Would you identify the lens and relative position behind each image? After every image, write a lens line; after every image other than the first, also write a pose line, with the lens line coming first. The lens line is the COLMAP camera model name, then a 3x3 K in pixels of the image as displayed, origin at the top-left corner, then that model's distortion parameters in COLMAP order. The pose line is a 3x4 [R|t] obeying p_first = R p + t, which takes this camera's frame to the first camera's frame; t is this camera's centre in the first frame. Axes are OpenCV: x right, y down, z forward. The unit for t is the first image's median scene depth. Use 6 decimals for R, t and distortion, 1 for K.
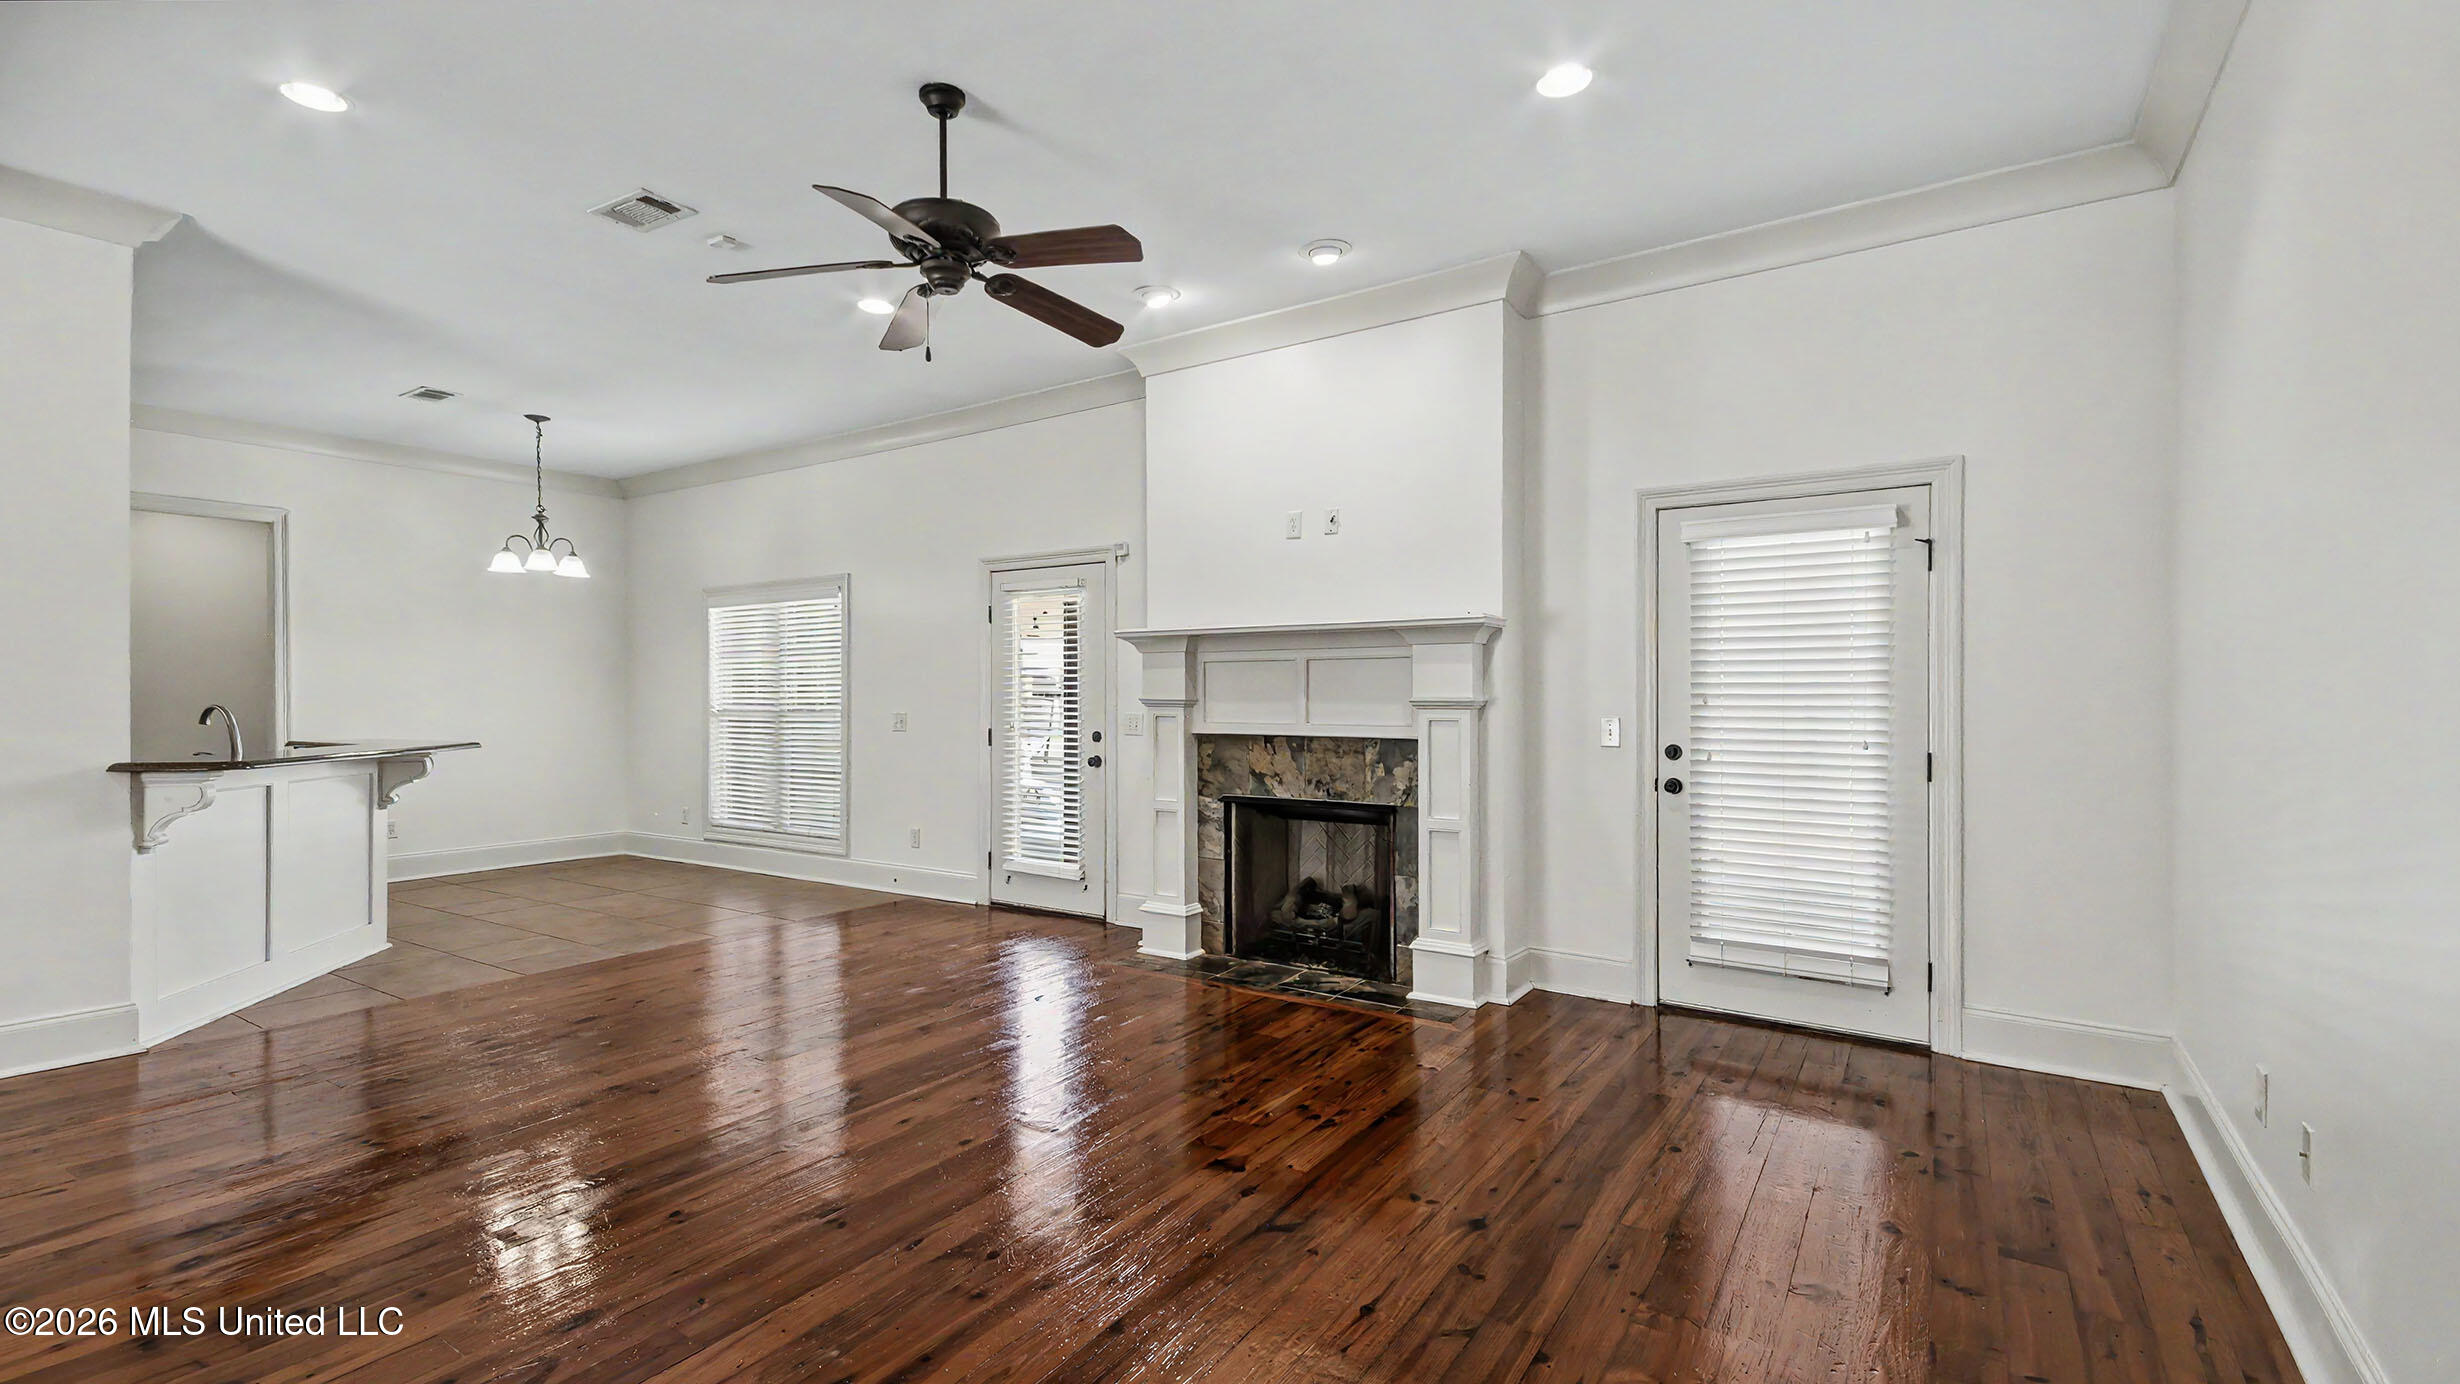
lens RADIAL K [[1046.3, 0, 1217.3], [0, 1046.3, 693.3], [0, 0, 1]] dist [0.001521, -0.000195]
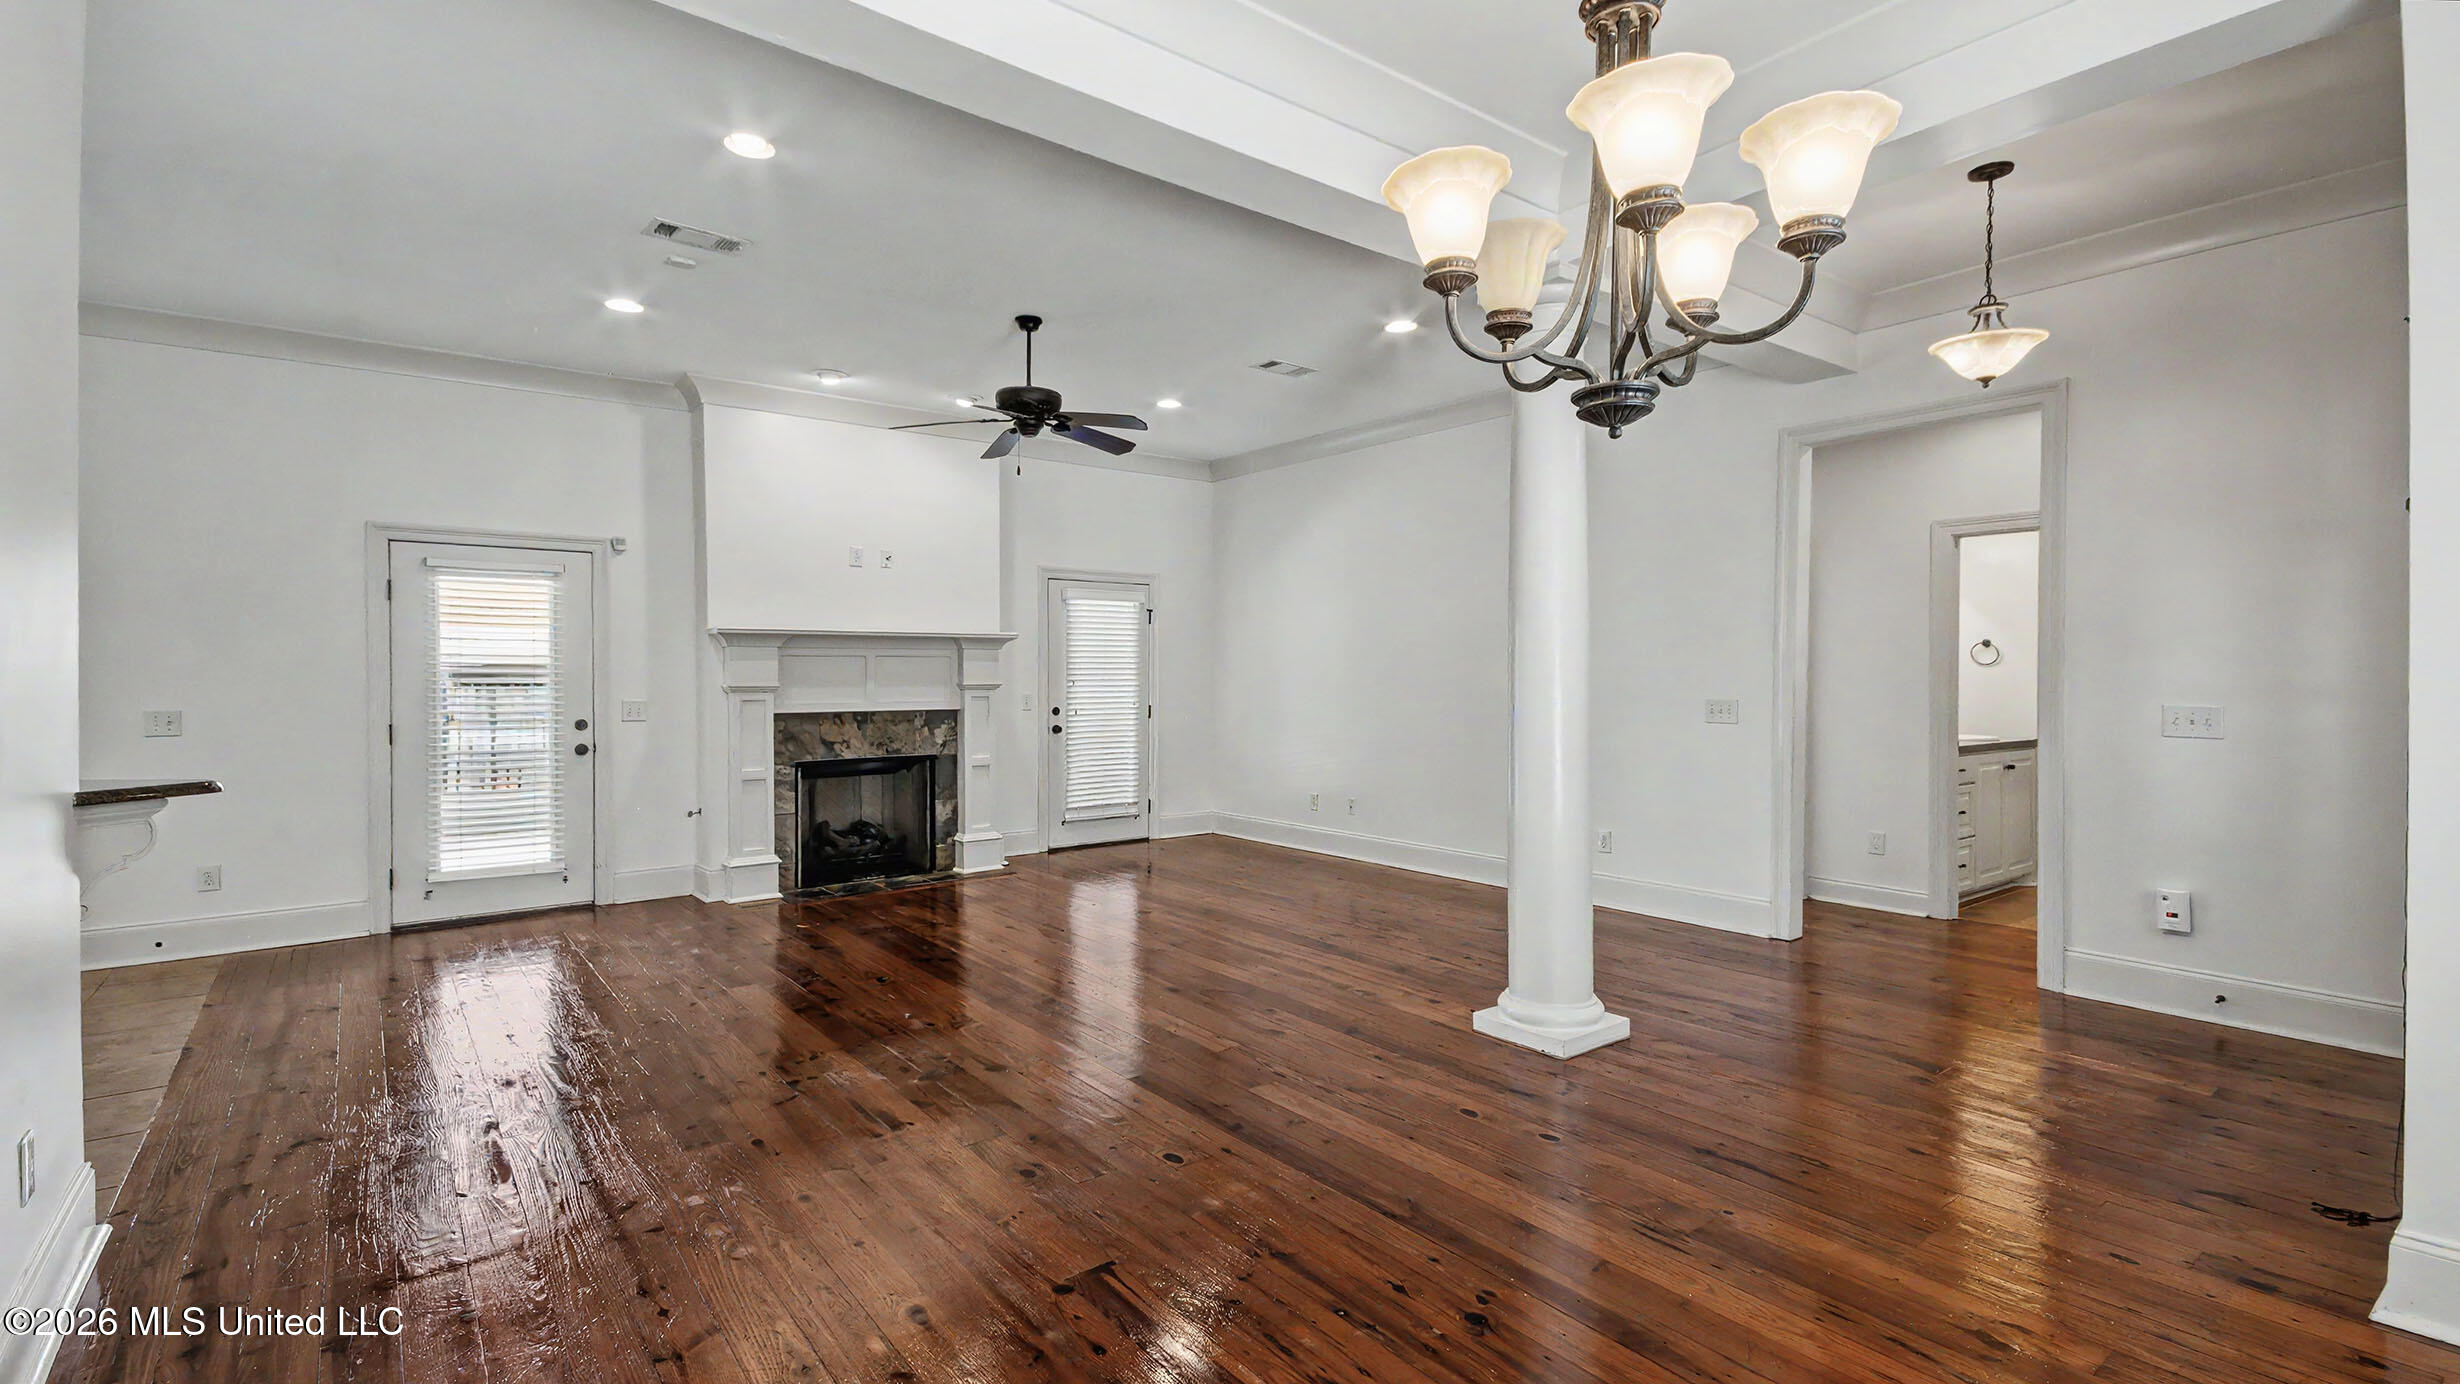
lens RADIAL K [[1046.3, 0, 1217.3], [0, 1046.3, 693.3], [0, 0, 1]] dist [0.001521, -0.000195]
pose [[0.318344, -0.018474, 0.947795, -1.075318], [0.001470, 0.999819, 0.018994, -0.008947], [-0.947974, -0.004653, 0.318313, 0.121904]]
